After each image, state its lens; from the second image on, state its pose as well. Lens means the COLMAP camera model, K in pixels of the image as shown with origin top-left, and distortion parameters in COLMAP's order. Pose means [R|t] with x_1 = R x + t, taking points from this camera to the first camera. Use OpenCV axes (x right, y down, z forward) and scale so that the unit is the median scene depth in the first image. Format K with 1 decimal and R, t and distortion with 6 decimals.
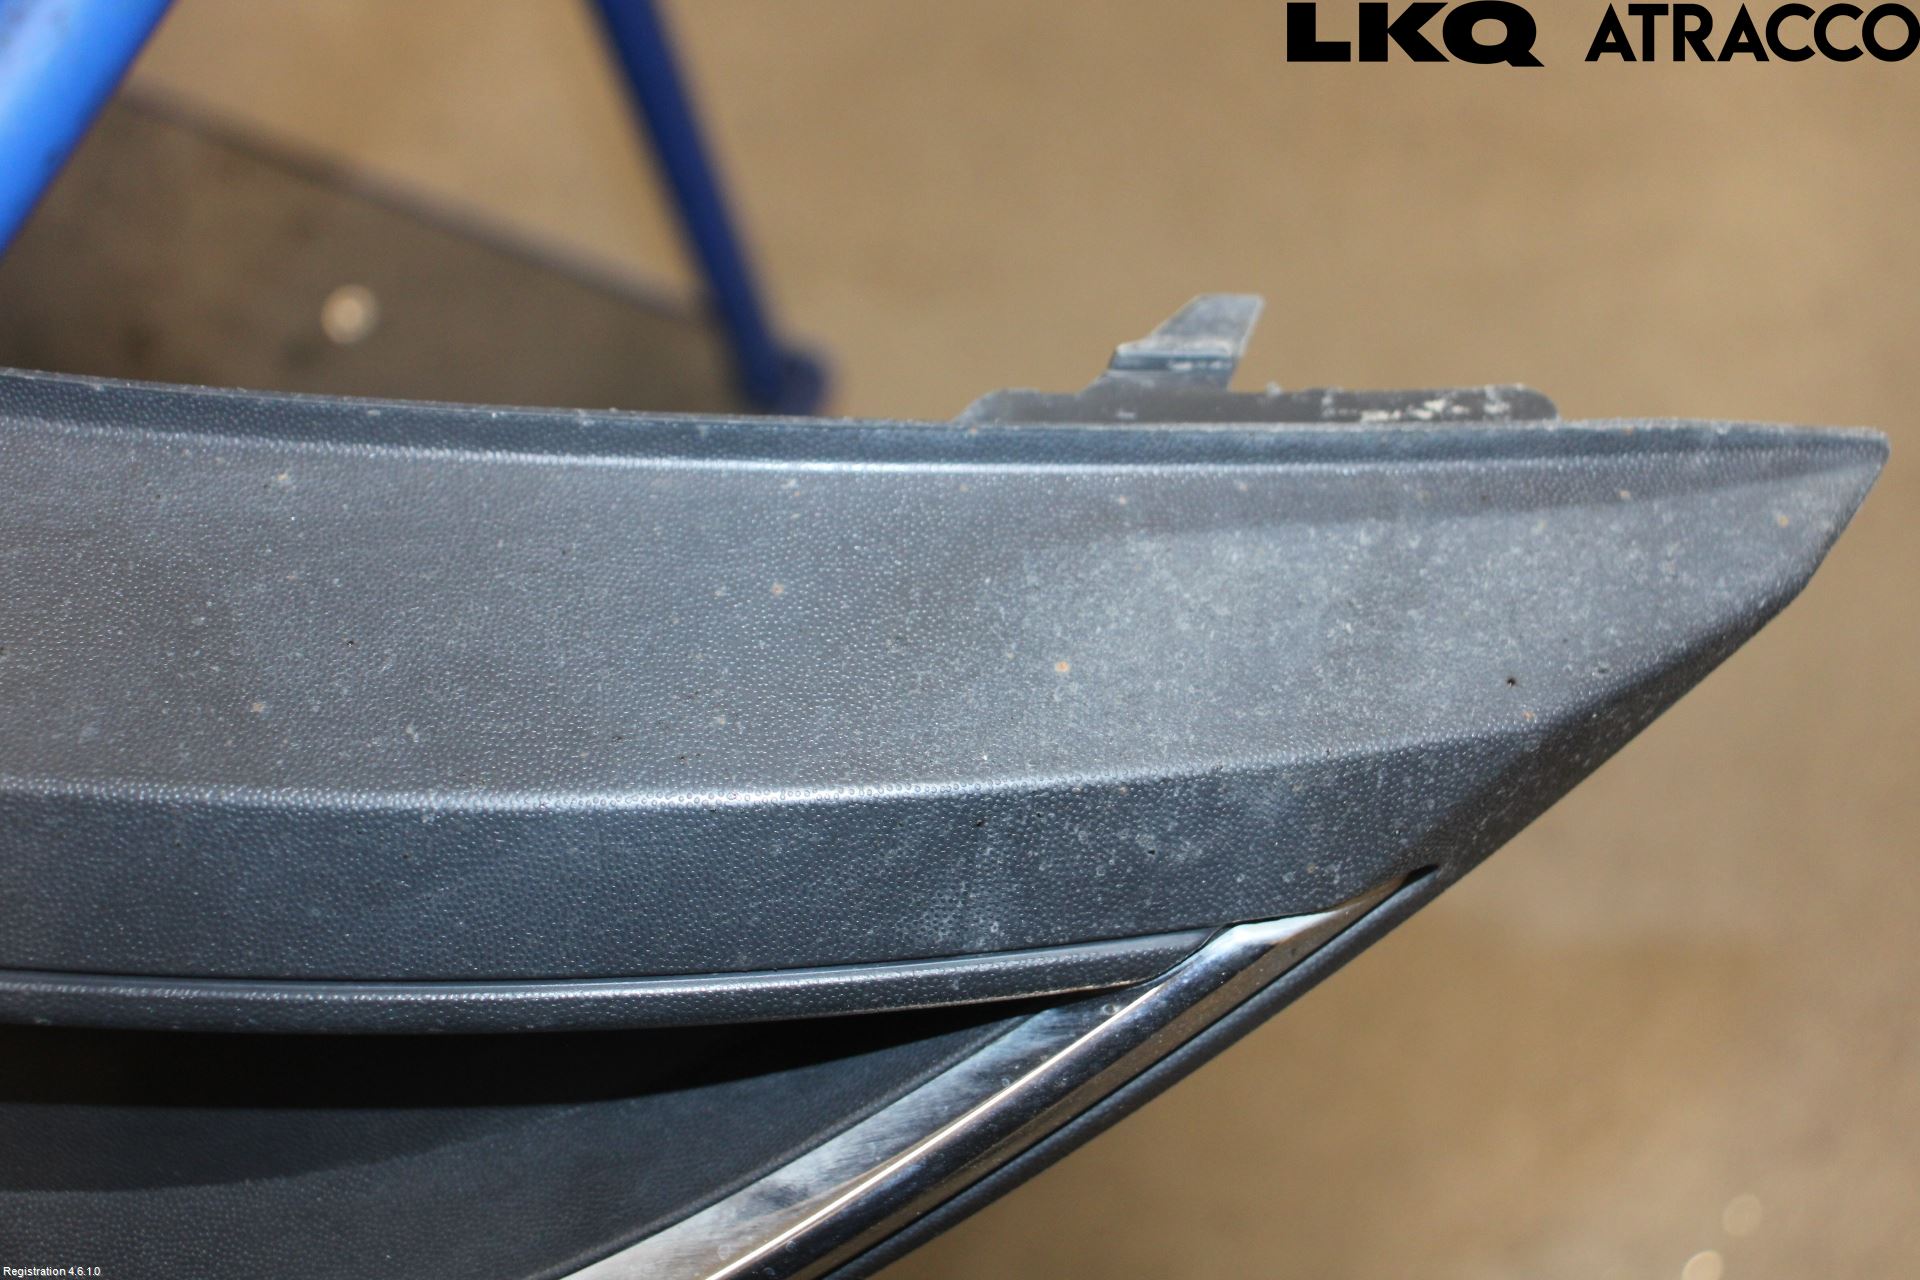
lens RADIAL K [[2609.8, 0, 958.0], [0, 2609.8, 639.3], [0, 0, 1]] dist [0.040698, 0.000000]
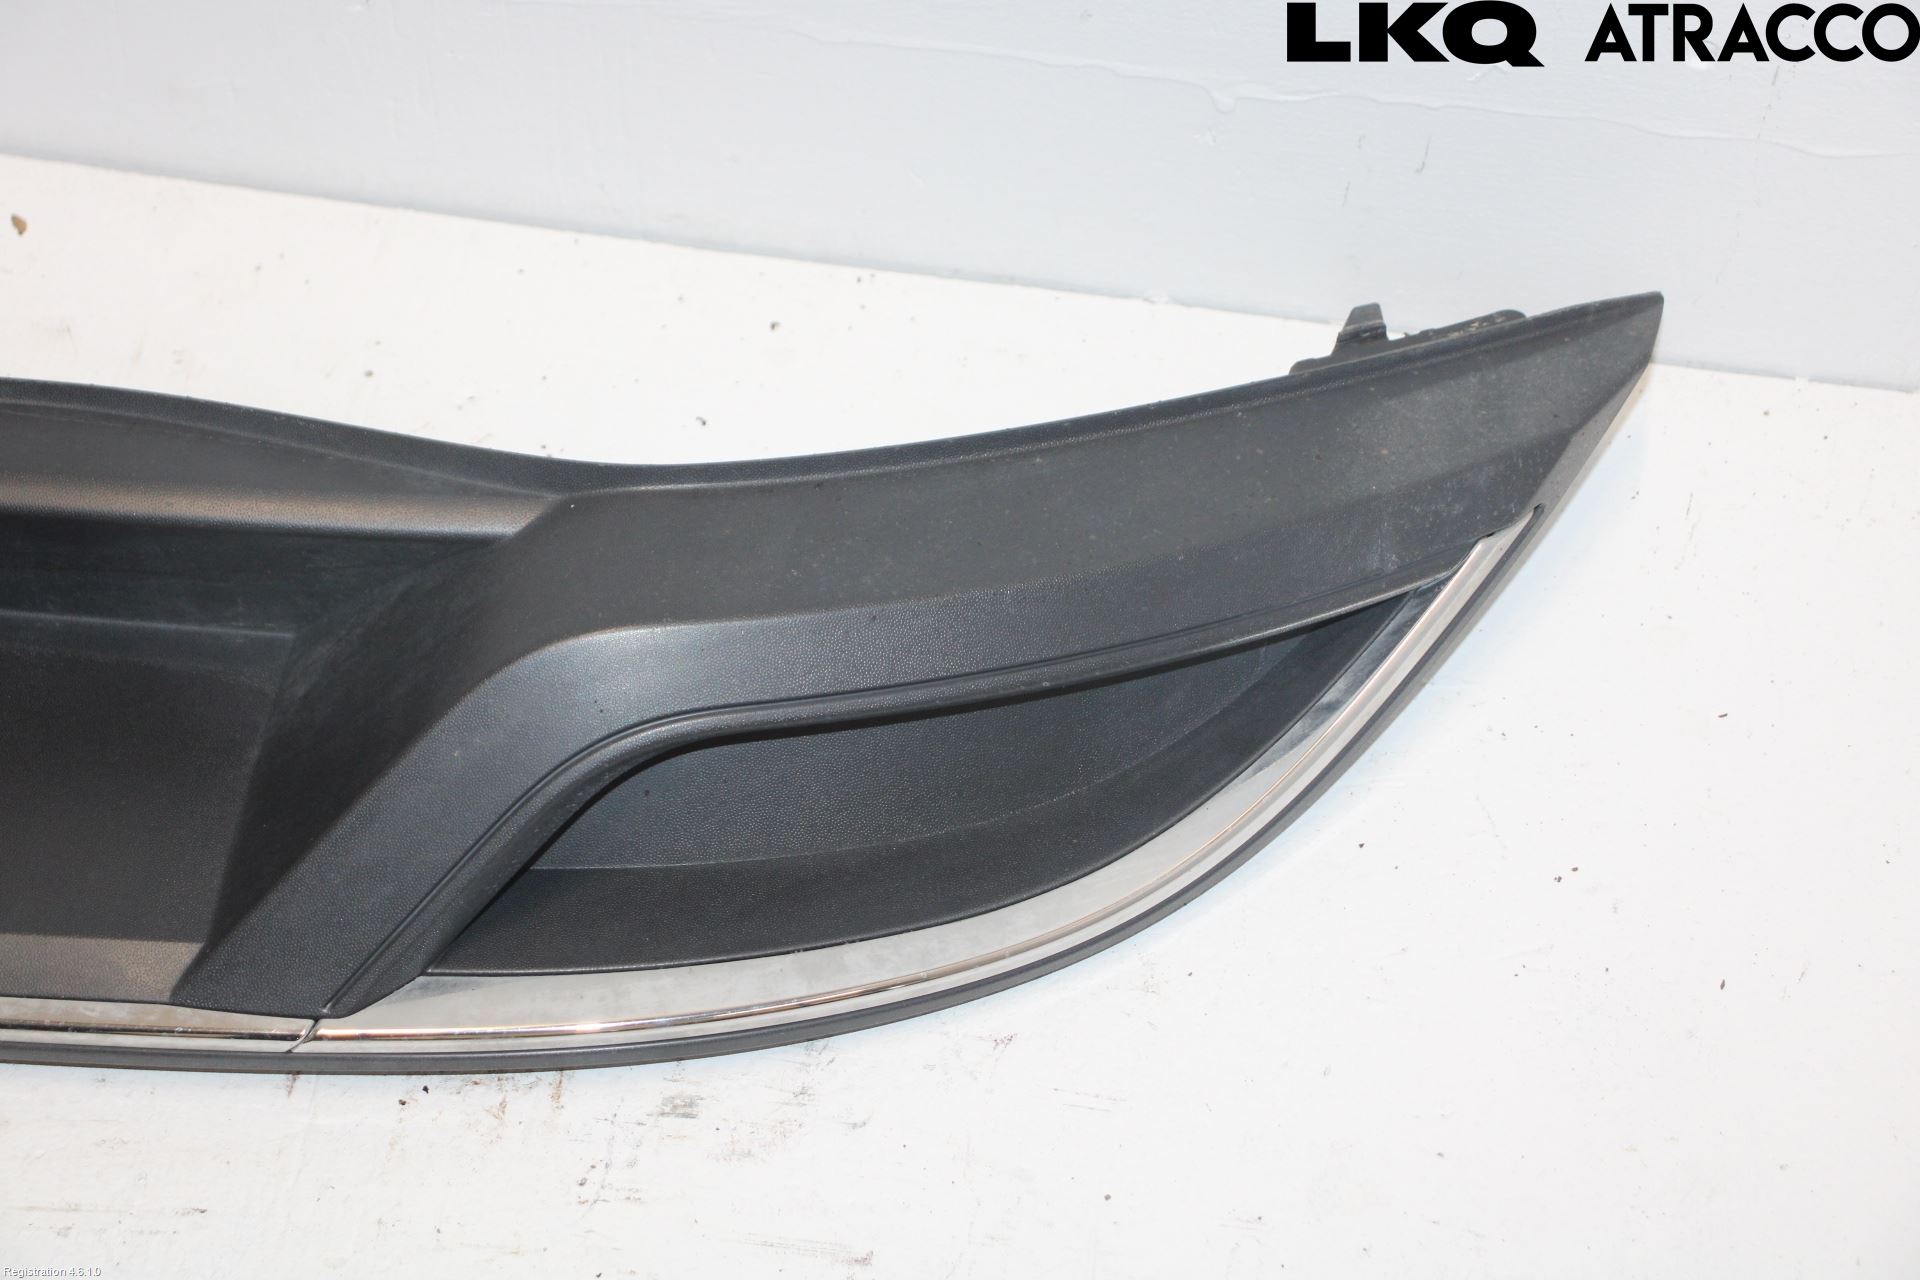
lens RADIAL K [[3968.7, 0, 961.2], [0, 3968.7, 639.4], [0, 0, 1]] dist [0.097583, 0.000000]
pose [[0.945497, -0.255659, 0.201676, -1.057760], [0.279654, 0.954807, -0.100689, 0.414476], [-0.166820, 0.151601, 0.974263, -2.352671]]
